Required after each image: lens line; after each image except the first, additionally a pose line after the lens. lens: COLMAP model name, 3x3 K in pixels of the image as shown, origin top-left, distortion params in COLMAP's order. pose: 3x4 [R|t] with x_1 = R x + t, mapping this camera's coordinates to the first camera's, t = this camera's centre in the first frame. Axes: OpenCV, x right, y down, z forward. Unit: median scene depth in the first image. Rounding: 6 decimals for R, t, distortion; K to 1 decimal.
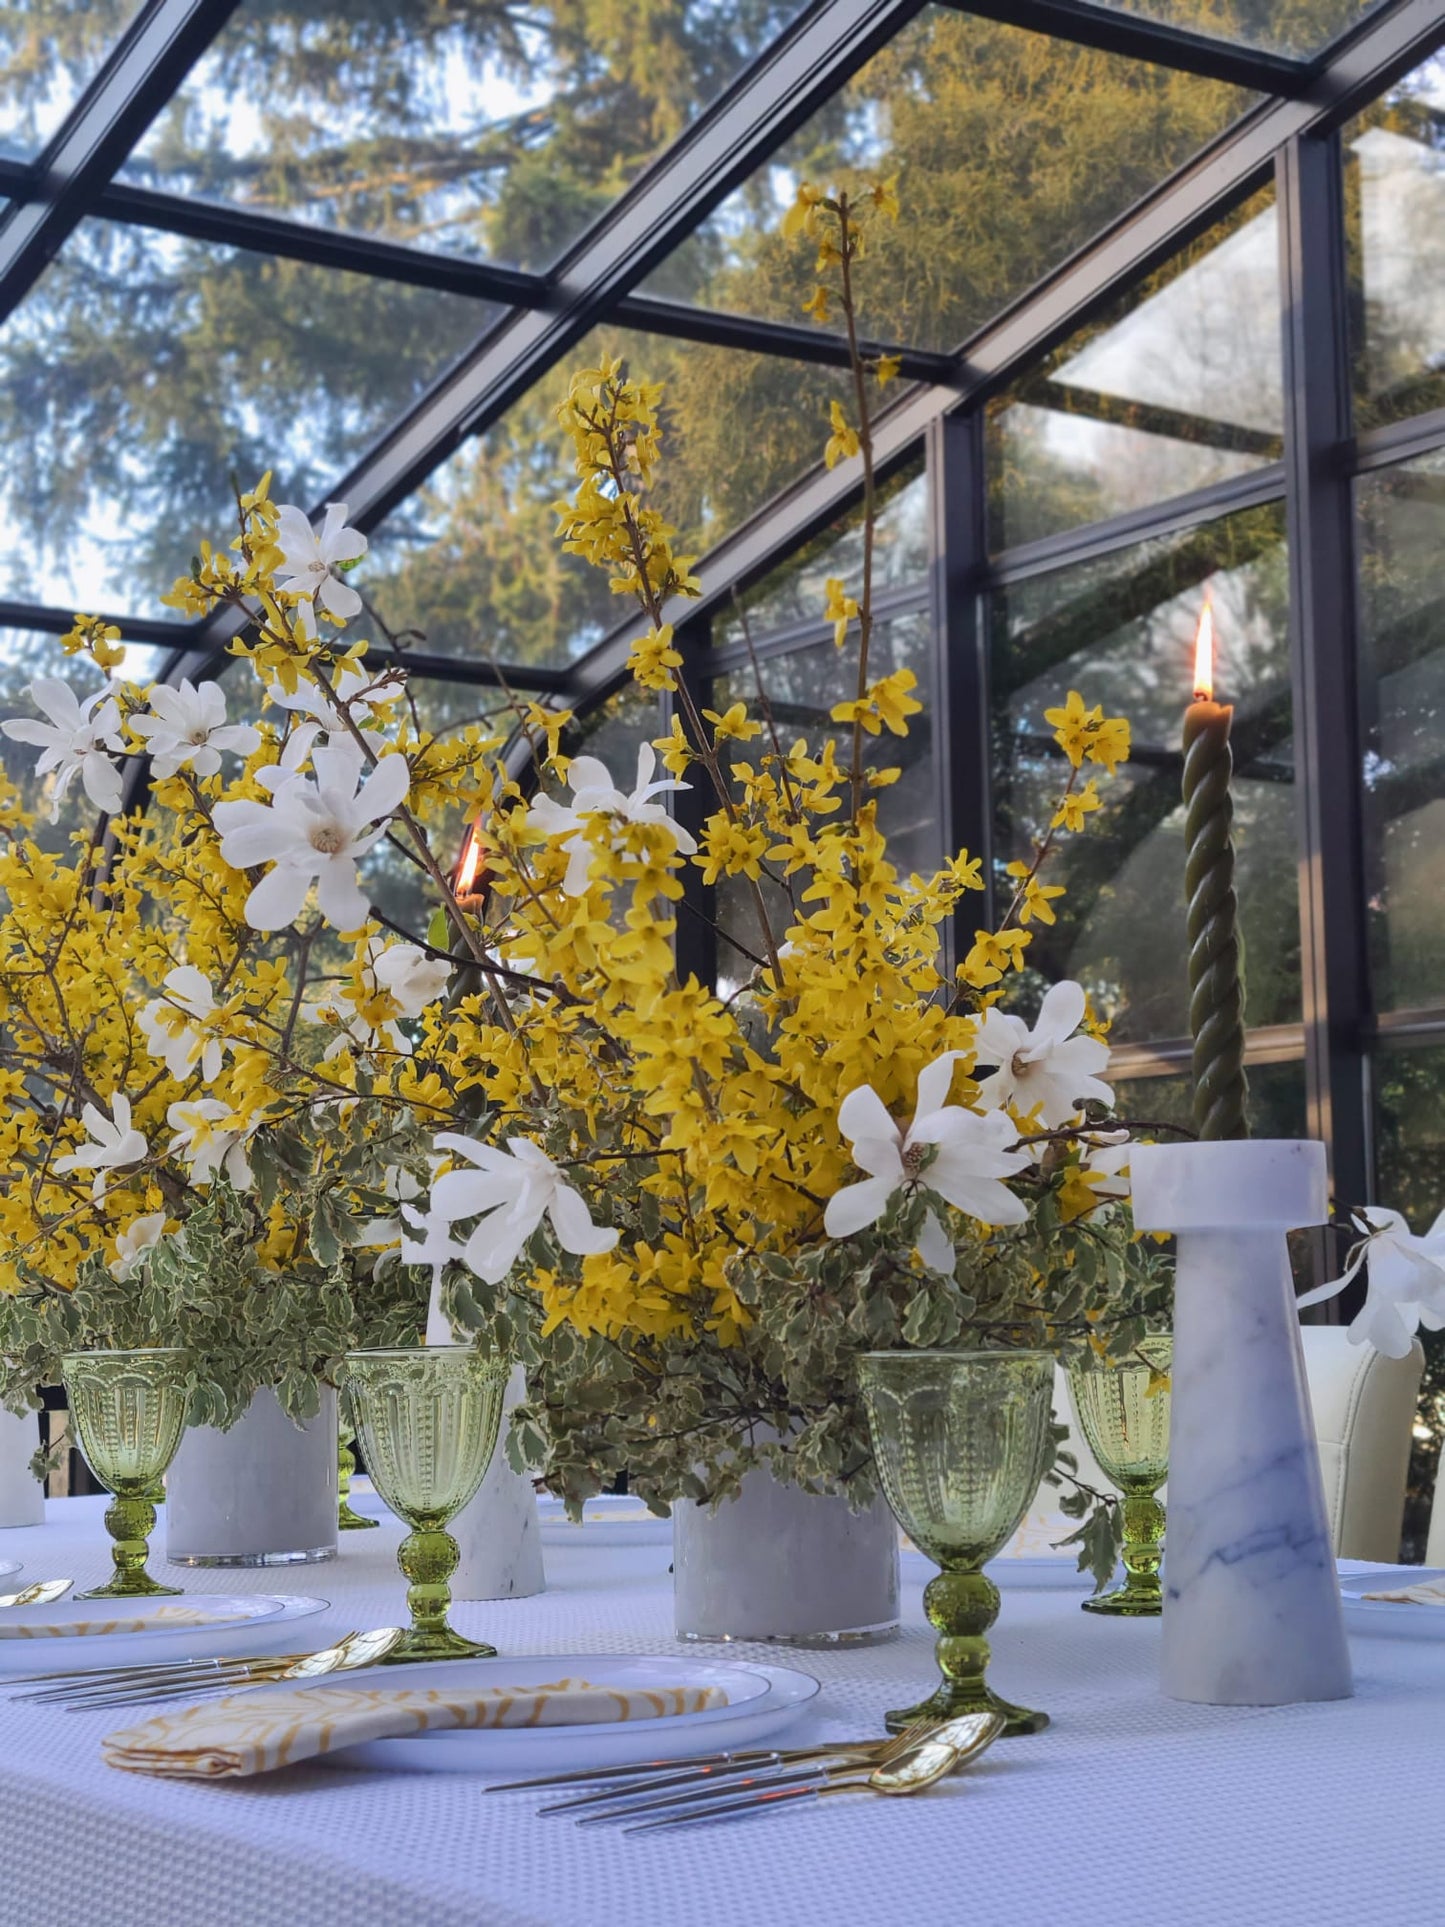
lens RADIAL K [[2912.1, 0, 722.5], [0, 2912.1, 963.5], [0, 0, 1]] dist [0.094341, -0.357200]
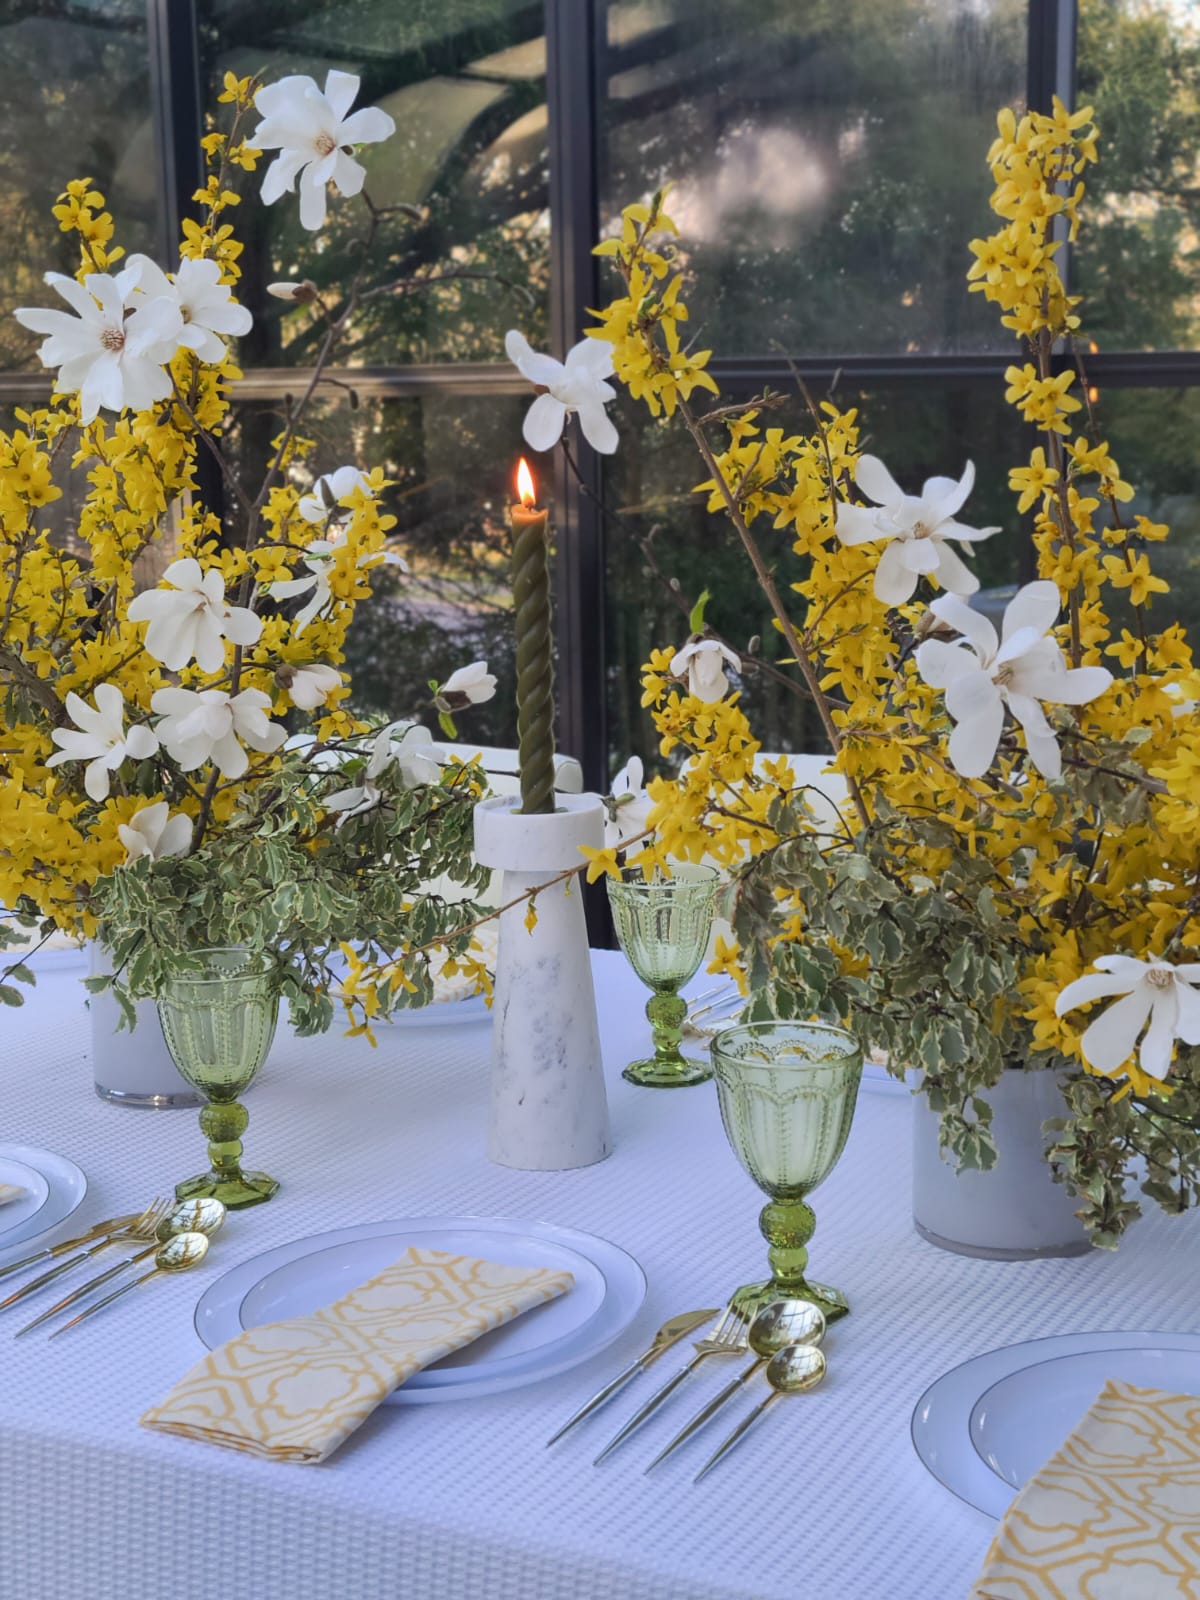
lens RADIAL K [[2408.9, 0, 600.0], [0, 2408.9, 800.0], [0, 0, 1]] dist [0.025642, 0.037546]
pose [[0.900822, -0.077132, 0.427282, -0.414305], [-0.044518, 0.962500, 0.267605, -0.144842], [-0.431900, -0.260086, 0.863607, 0.223441]]
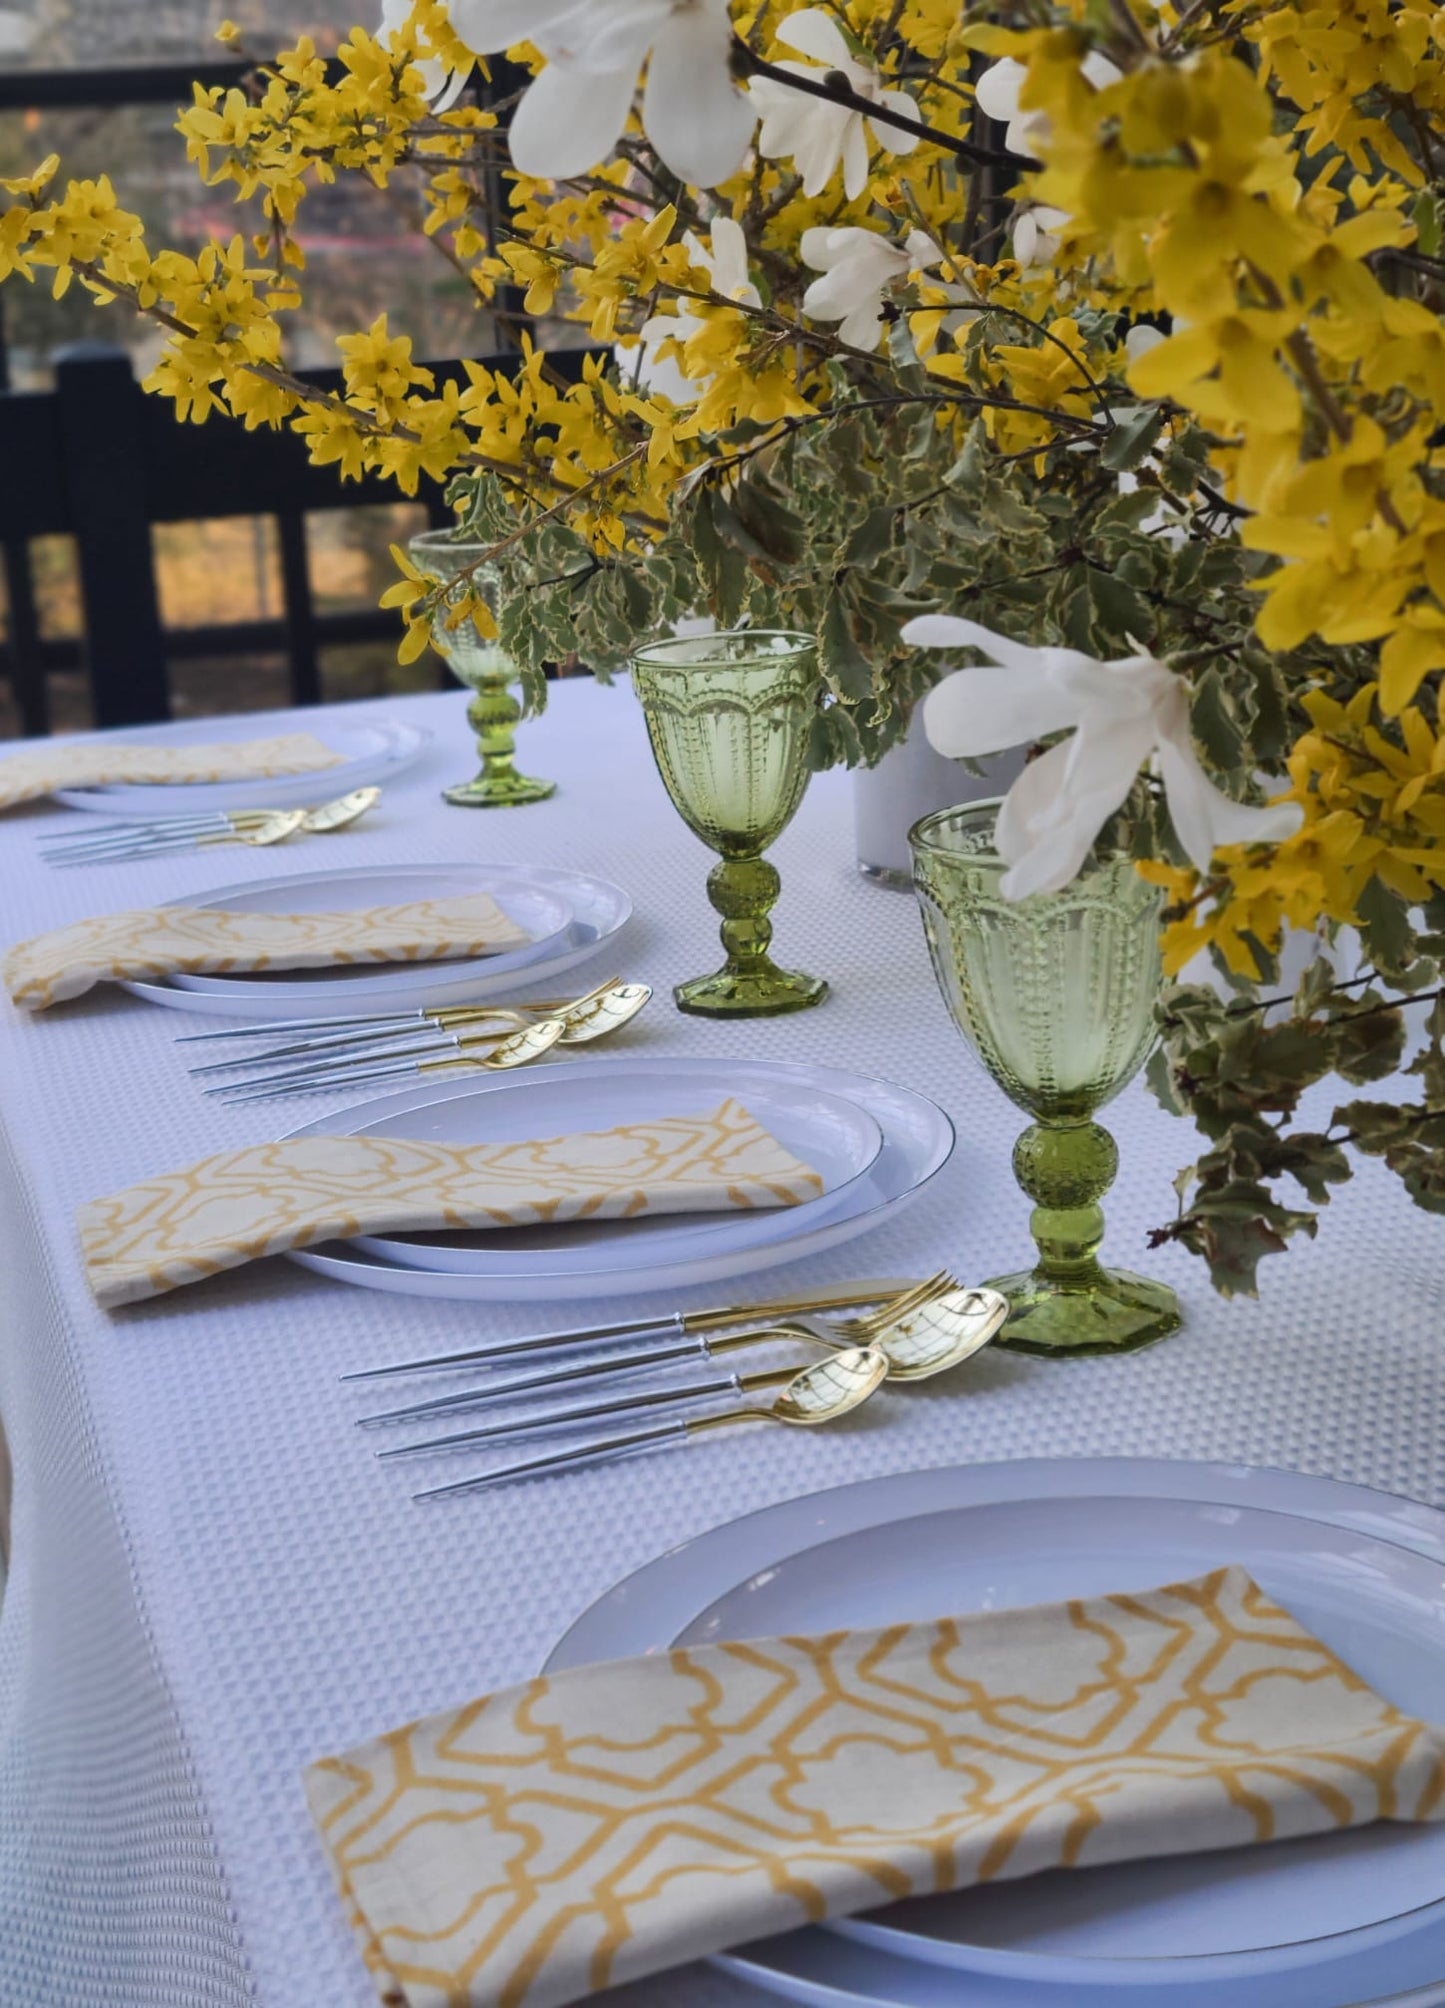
lens RADIAL K [[2992.2, 0, 722.5], [0, 2992.2, 1004.0], [0, 0, 1]] dist [0.020147, 0.018529]
pose [[0.937677, 0.056571, -0.342873, 0.030825], [0.078473, 0.926706, 0.367502, -0.042577], [0.338532, -0.371504, 0.864512, 0.354774]]
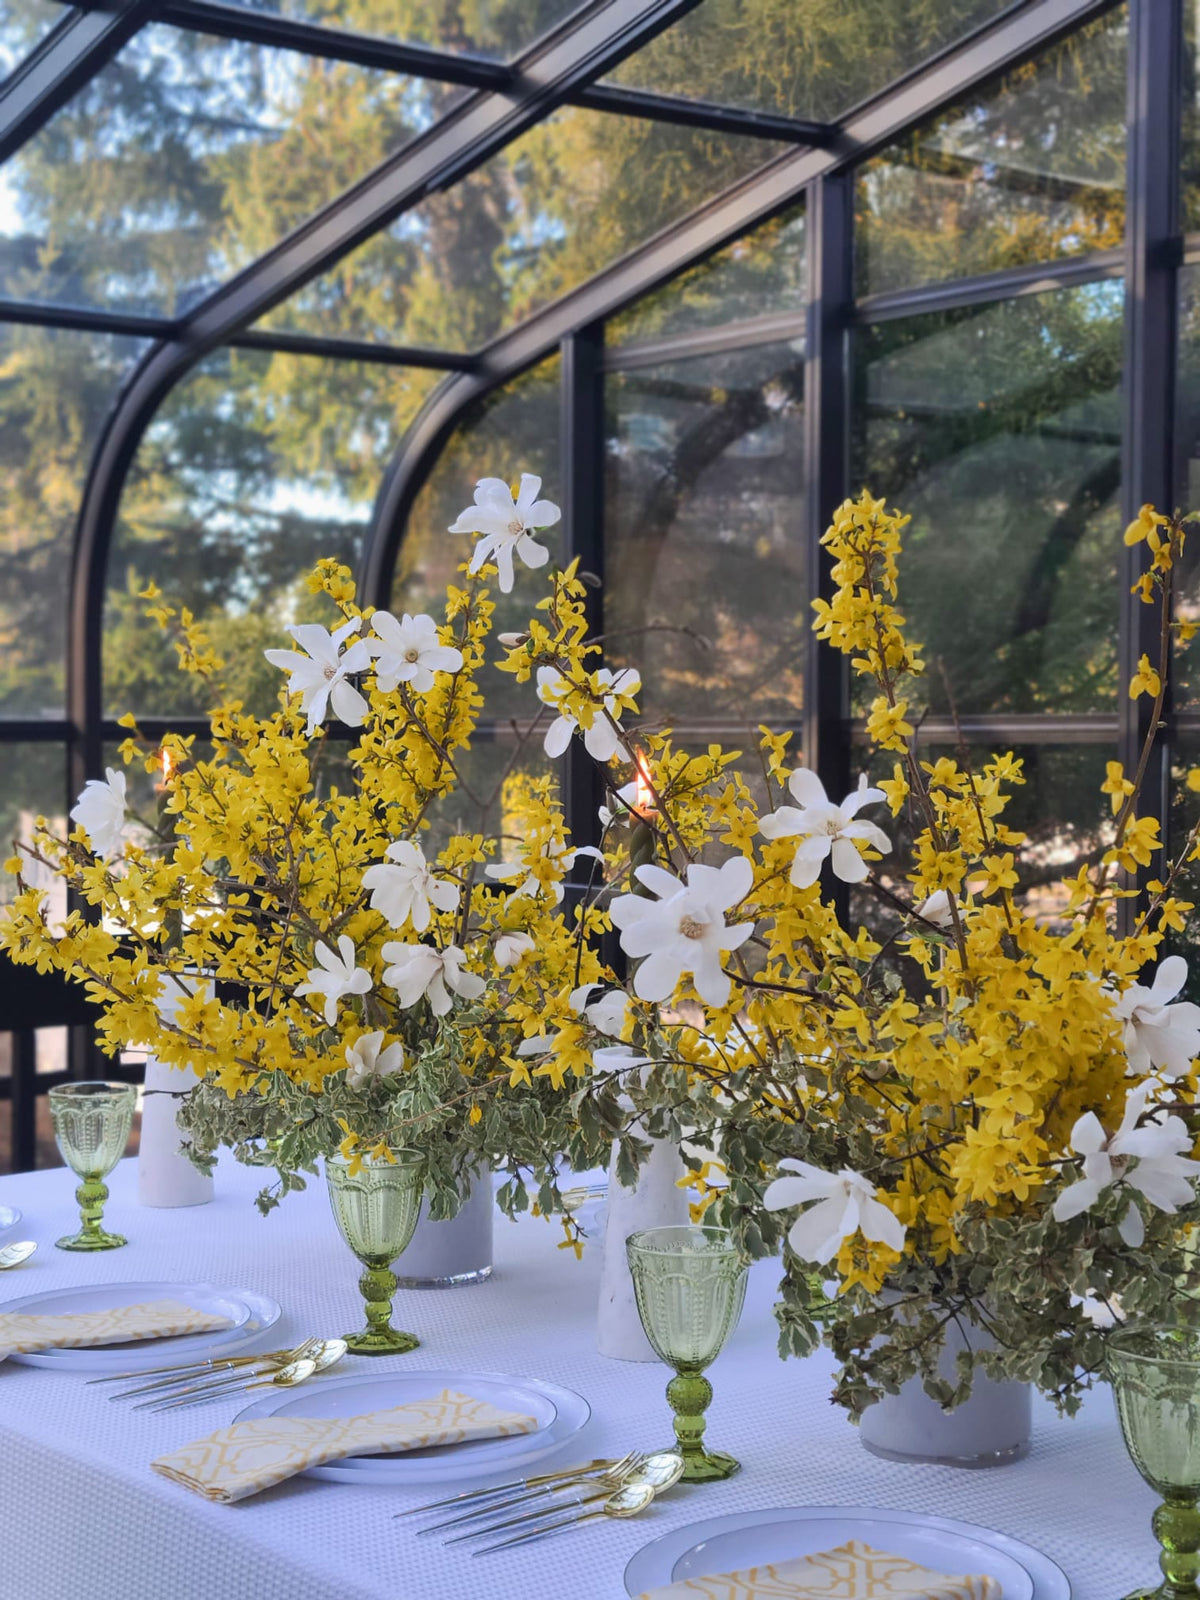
lens RADIAL K [[2417.9, 0, 600.0], [0, 2417.9, 800.0], [0, 0, 1]] dist [0.094341, -0.357200]
pose [[0.998293, 0.016496, 0.056032, -0.159003], [-0.024099, 0.990160, 0.137849, -0.164350], [-0.053207, -0.138964, 0.988867, -0.037188]]
